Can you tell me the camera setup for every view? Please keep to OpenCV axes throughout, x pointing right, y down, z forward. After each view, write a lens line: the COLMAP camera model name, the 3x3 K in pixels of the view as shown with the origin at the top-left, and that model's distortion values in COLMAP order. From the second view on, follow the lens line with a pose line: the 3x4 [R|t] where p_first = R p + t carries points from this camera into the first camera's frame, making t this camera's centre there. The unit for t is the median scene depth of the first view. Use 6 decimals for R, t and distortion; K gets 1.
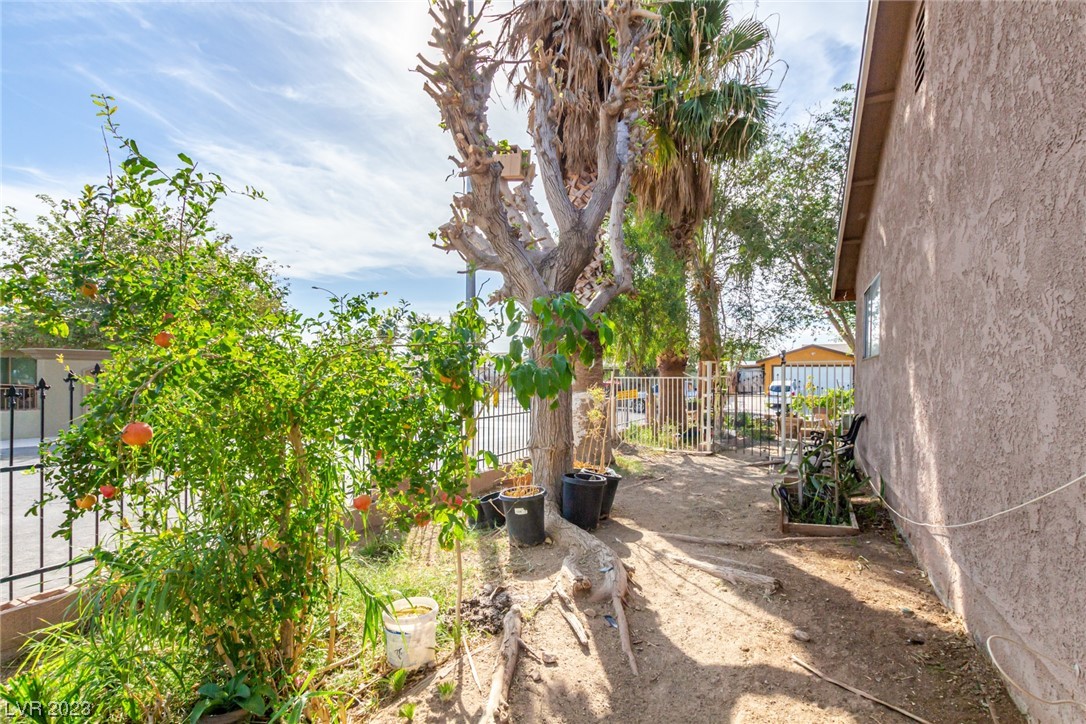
lens RADIAL K [[512.9, 0, 545.4], [0, 512.9, 368.9], [0, 0, 1]] dist [0.001886, 0.000165]
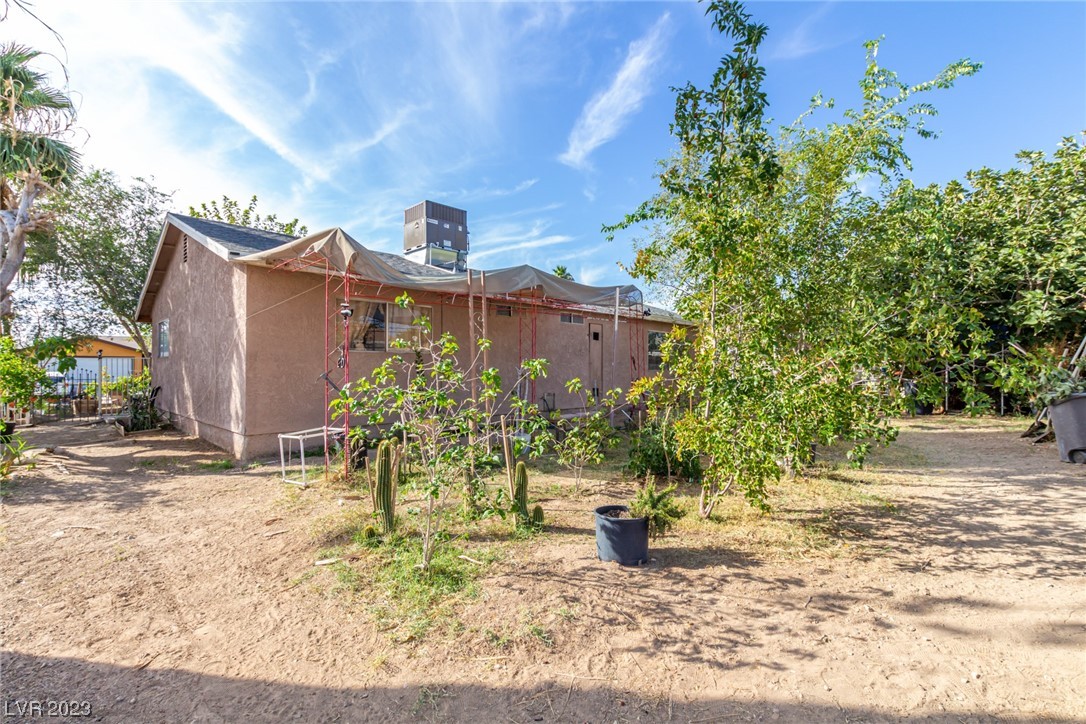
lens RADIAL K [[512.9, 0, 545.4], [0, 512.9, 362.8], [0, 0, 1]] dist [0.001886, 0.000165]
pose [[0.332678, -0.002980, 0.943036, -0.389002], [-0.003272, 0.999985, 0.004314, -0.006339], [-0.943035, -0.004521, 0.332664, -0.548811]]
